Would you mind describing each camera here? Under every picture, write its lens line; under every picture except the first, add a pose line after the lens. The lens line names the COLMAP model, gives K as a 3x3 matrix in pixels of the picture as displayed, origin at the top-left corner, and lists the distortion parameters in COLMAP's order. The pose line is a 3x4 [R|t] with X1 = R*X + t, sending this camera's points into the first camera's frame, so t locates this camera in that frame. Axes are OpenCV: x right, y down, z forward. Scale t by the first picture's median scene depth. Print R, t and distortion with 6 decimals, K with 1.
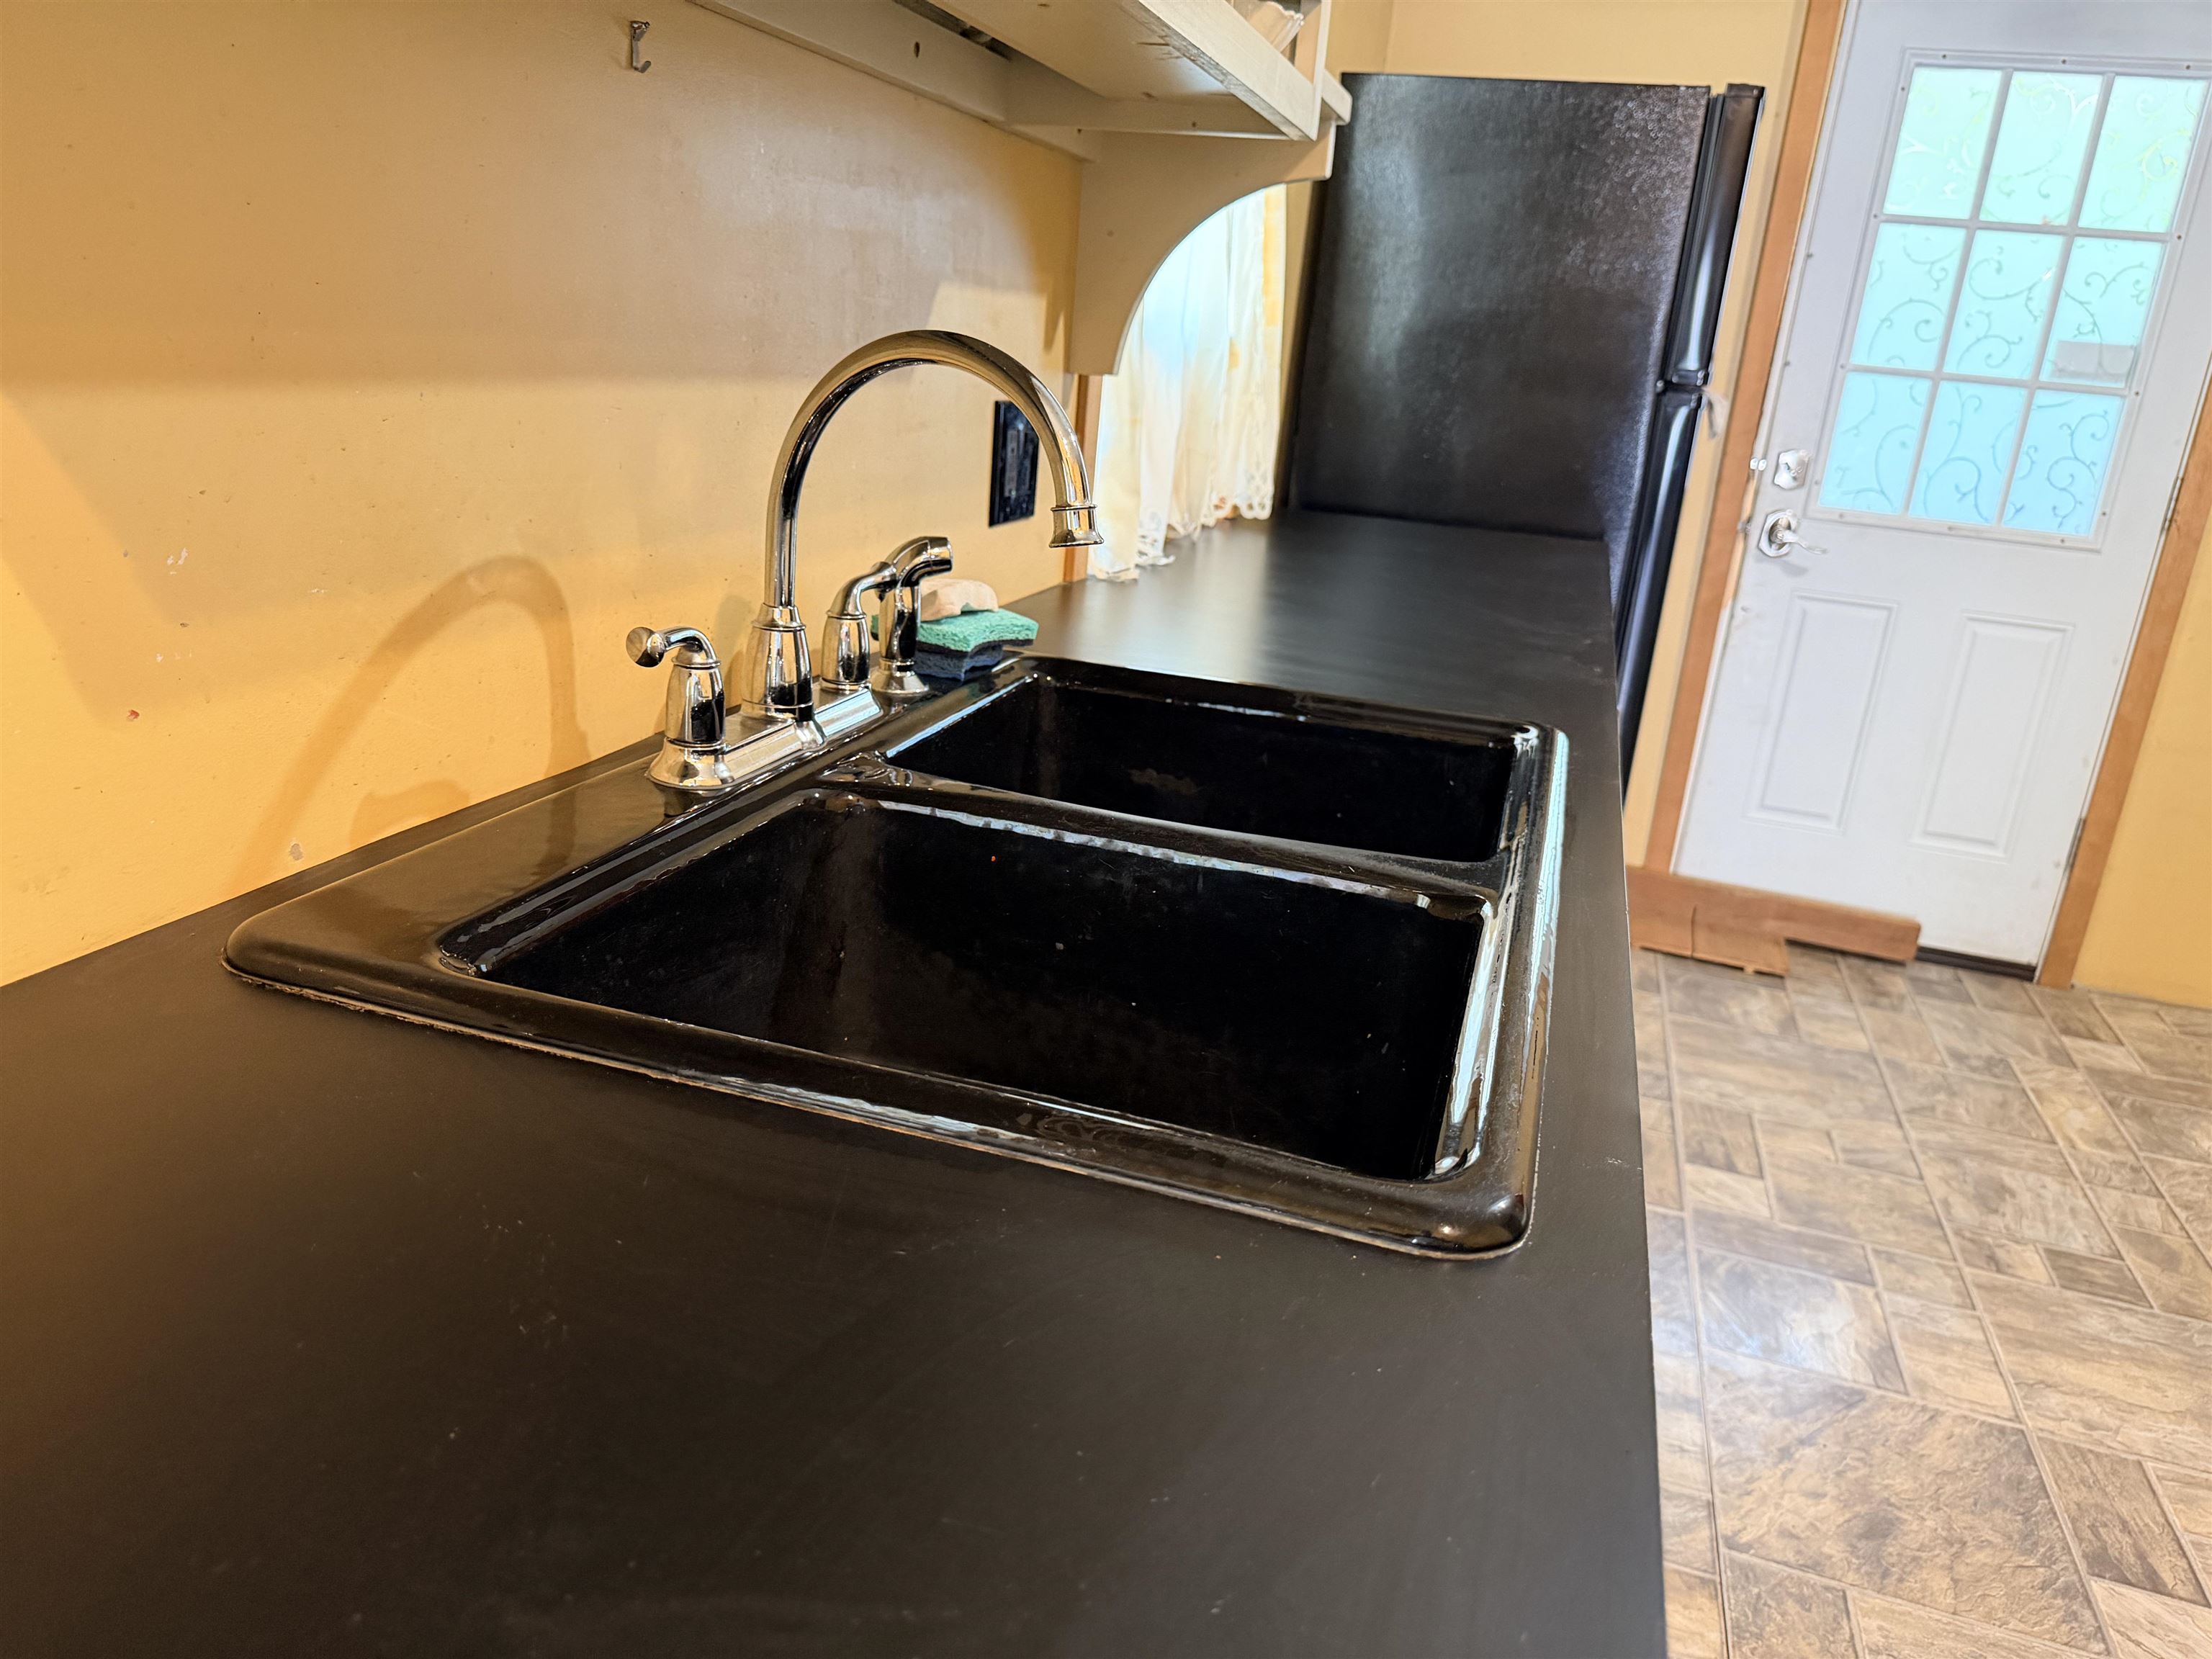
lens RADIAL K [[1585.6, 0, 1140.4], [0, 1585.6, 833.8], [0, 0, 1]] dist [0.084890, -0.094206]
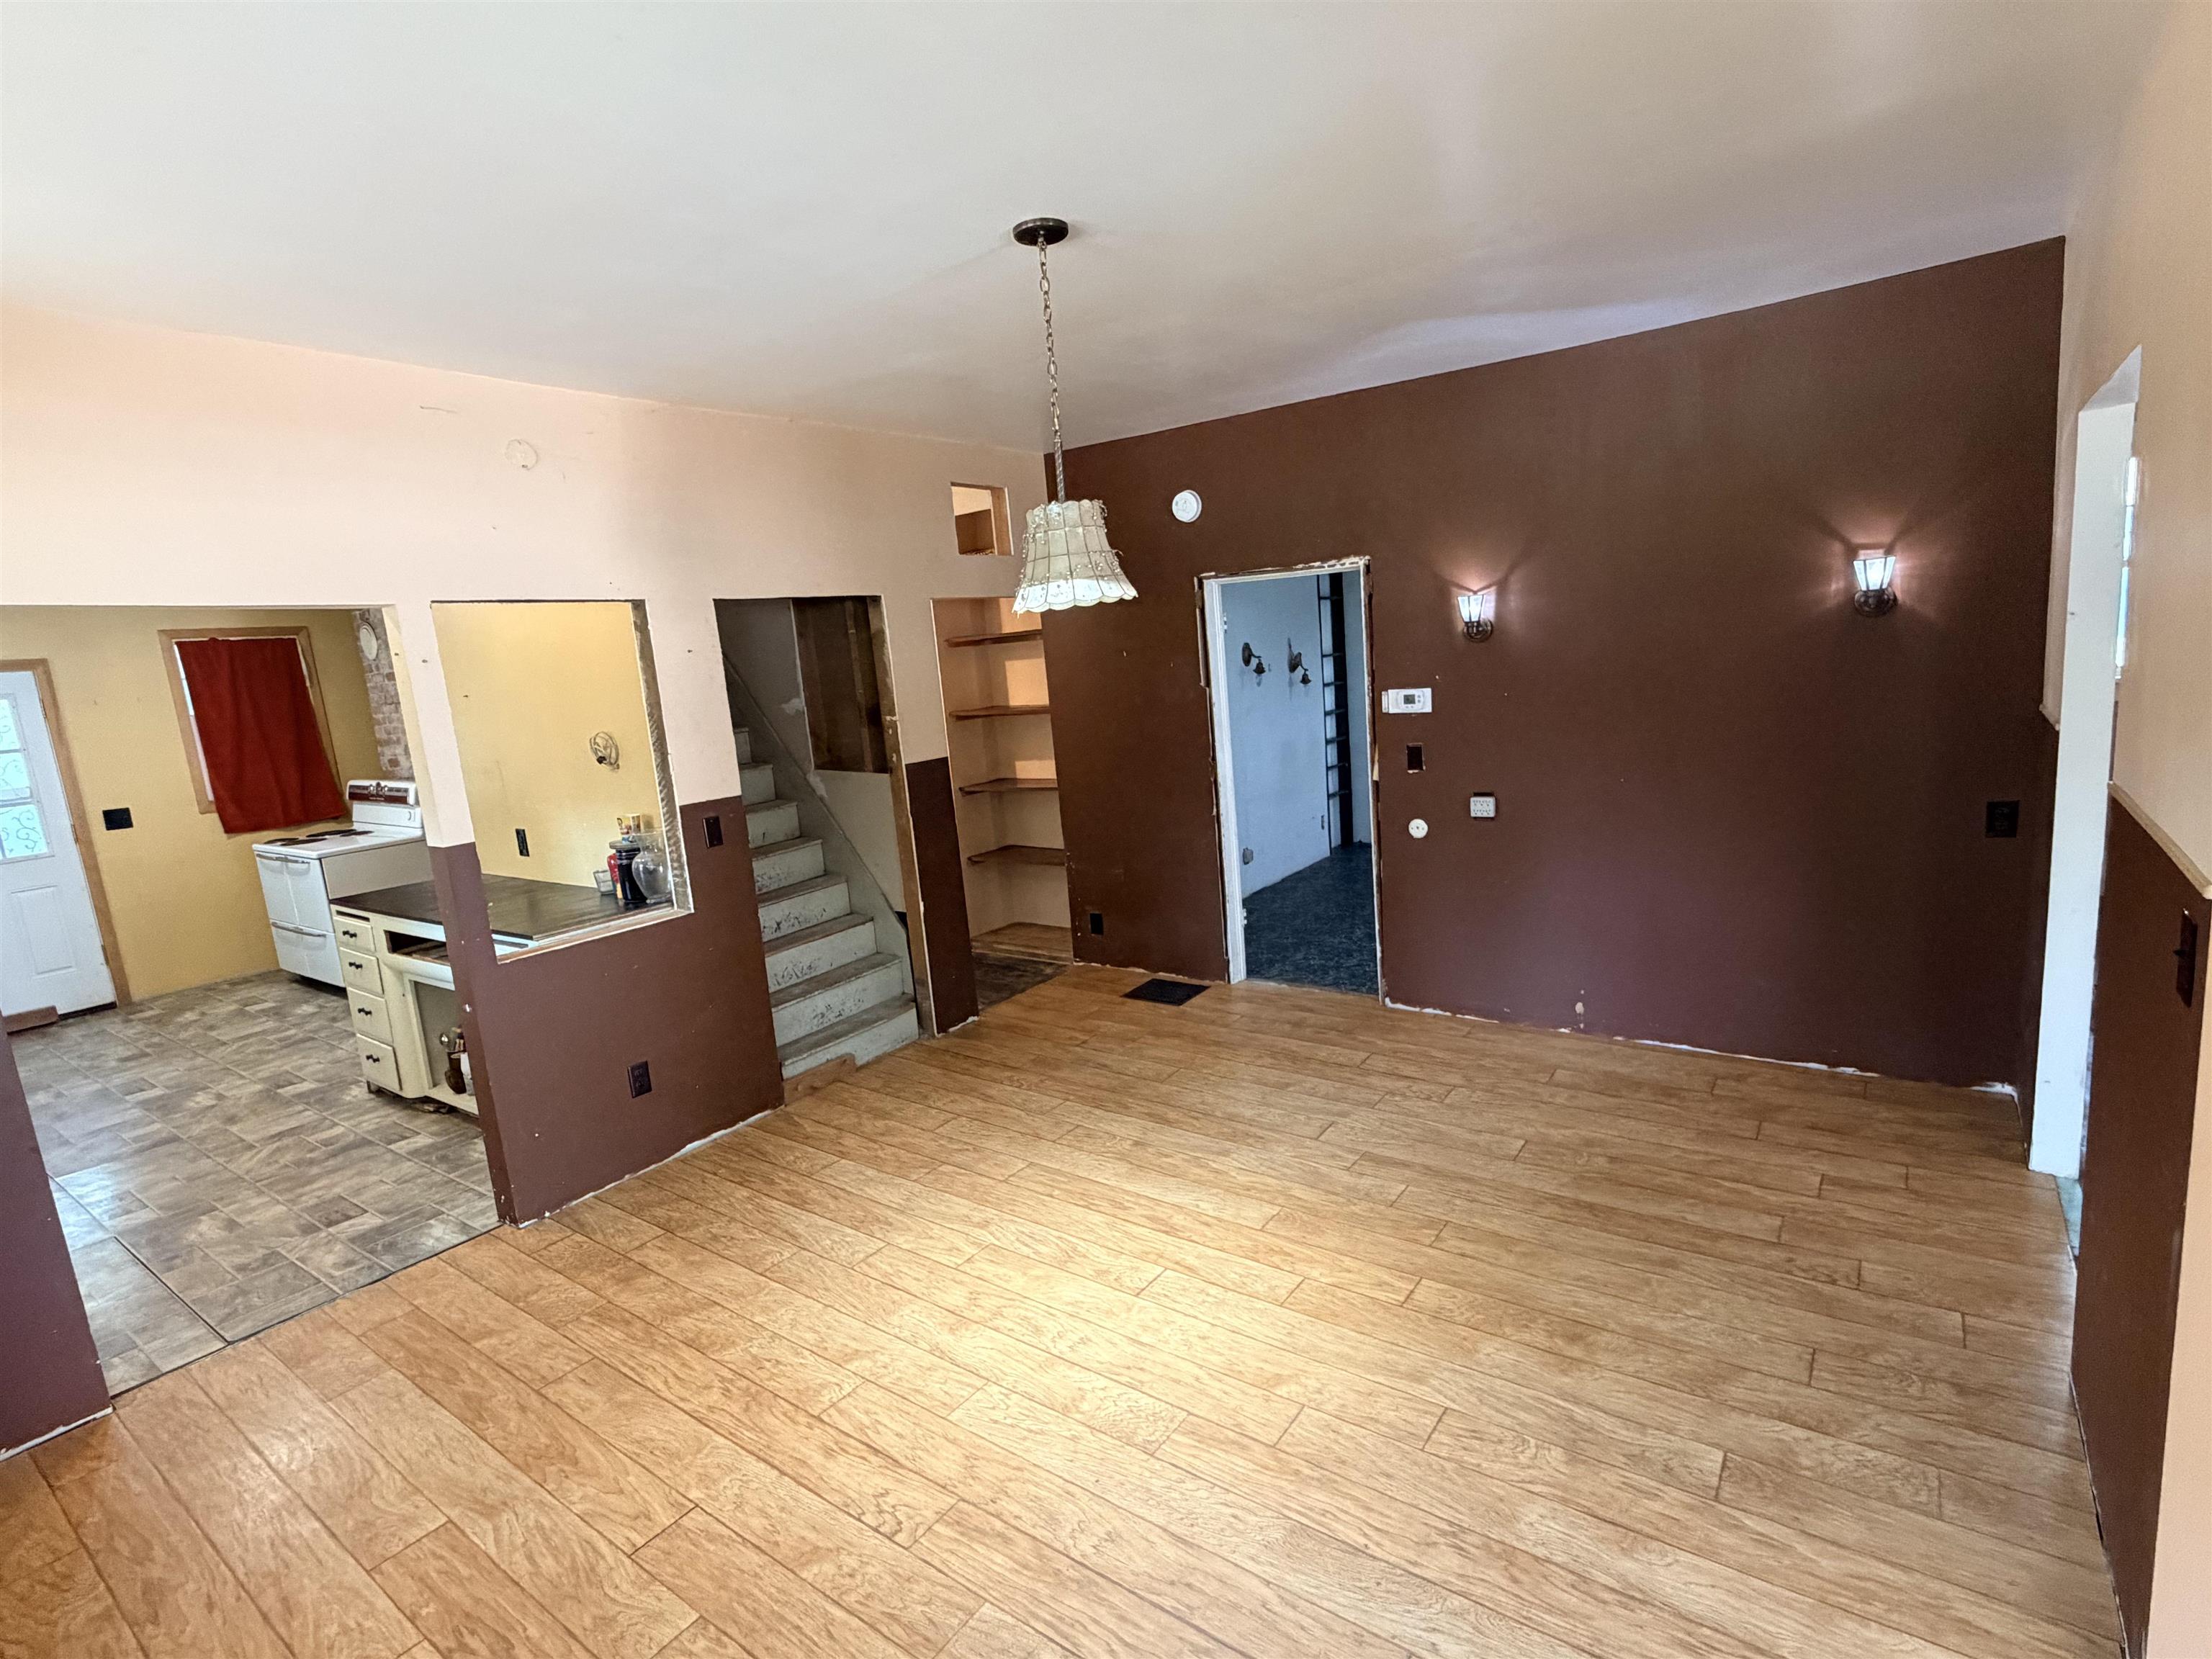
lens RADIAL K [[1082.5, 0, 1102.8], [0, 1082.5, 836.3], [0, 0, 1]] dist [0.003165, -0.000431]
pose [[0.335925, -0.283653, 0.898162, -0.486461], [0.389437, 0.910078, 0.141761, 0.242606], [-0.857609, 0.302156, 0.416183, -1.391688]]
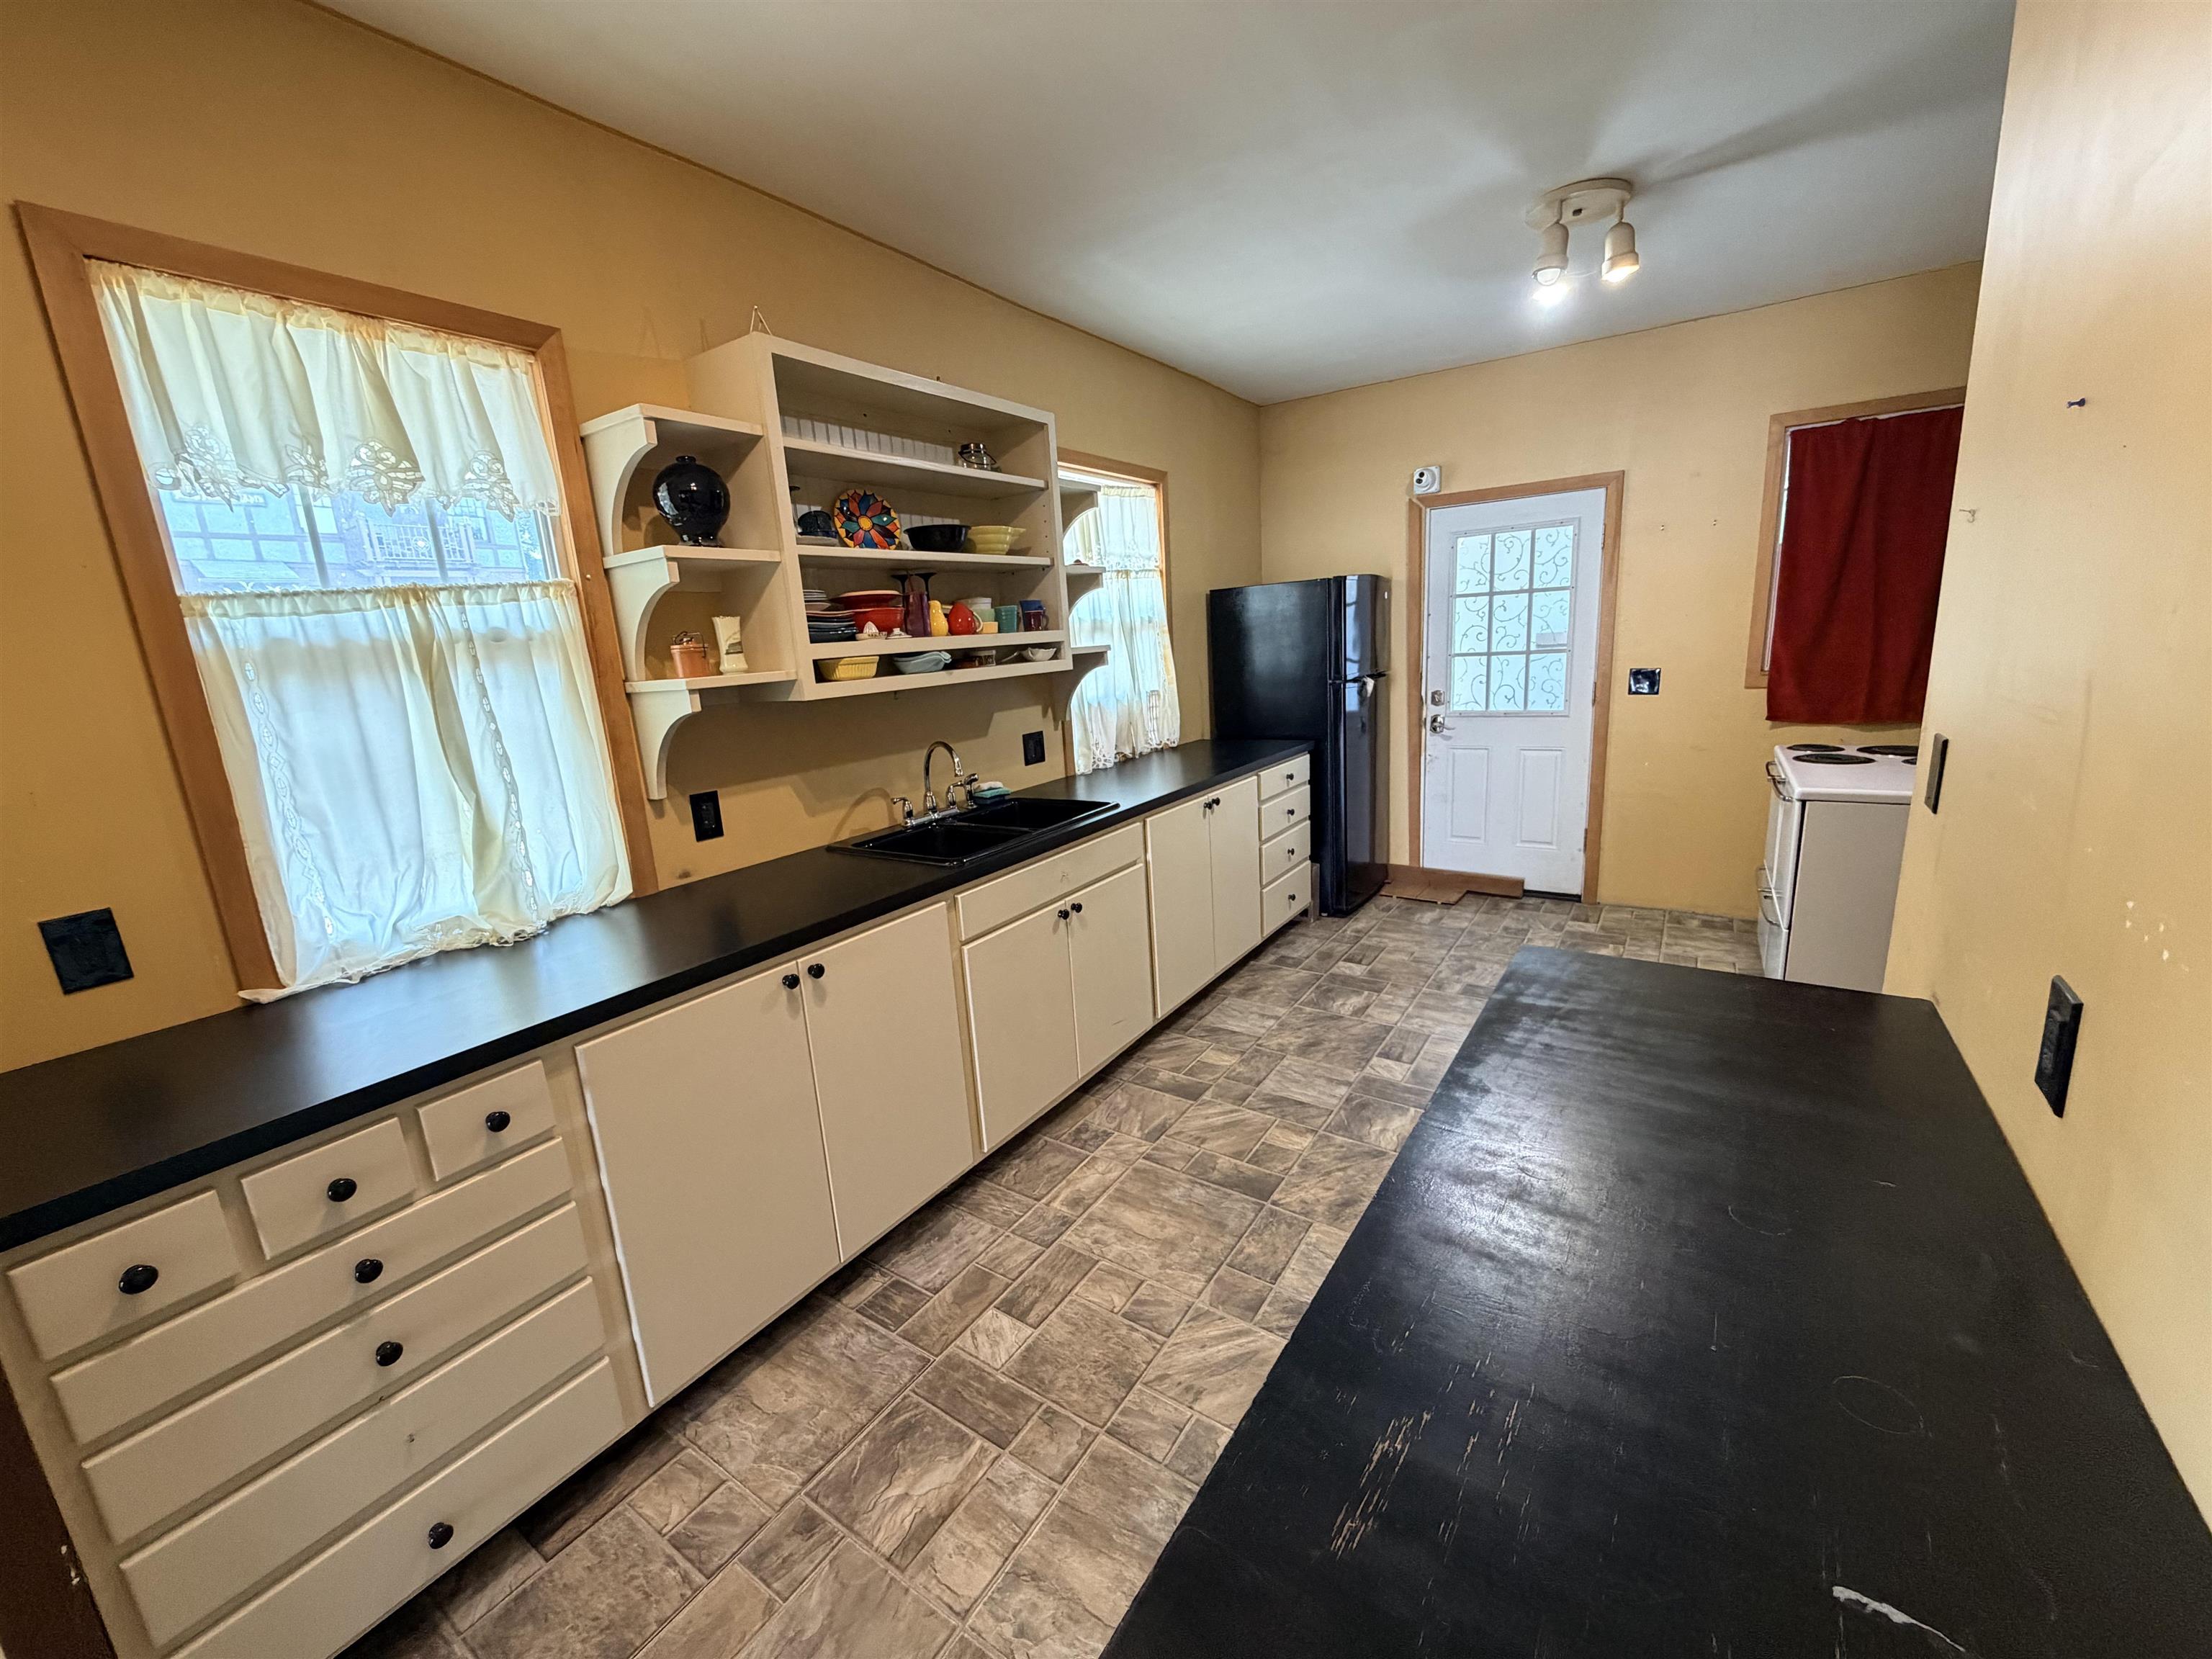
lens RADIAL K [[886.6, 0, 1101.2], [0, 886.6, 832.1], [0, 0, 1]] dist [0.000575, -0.000228]
pose [[0.938426, -0.083479, -0.335244, 0.390866], [0.052079, 0.993461, -0.101601, 0.096369], [0.341534, 0.077886, 0.936637, -0.465036]]
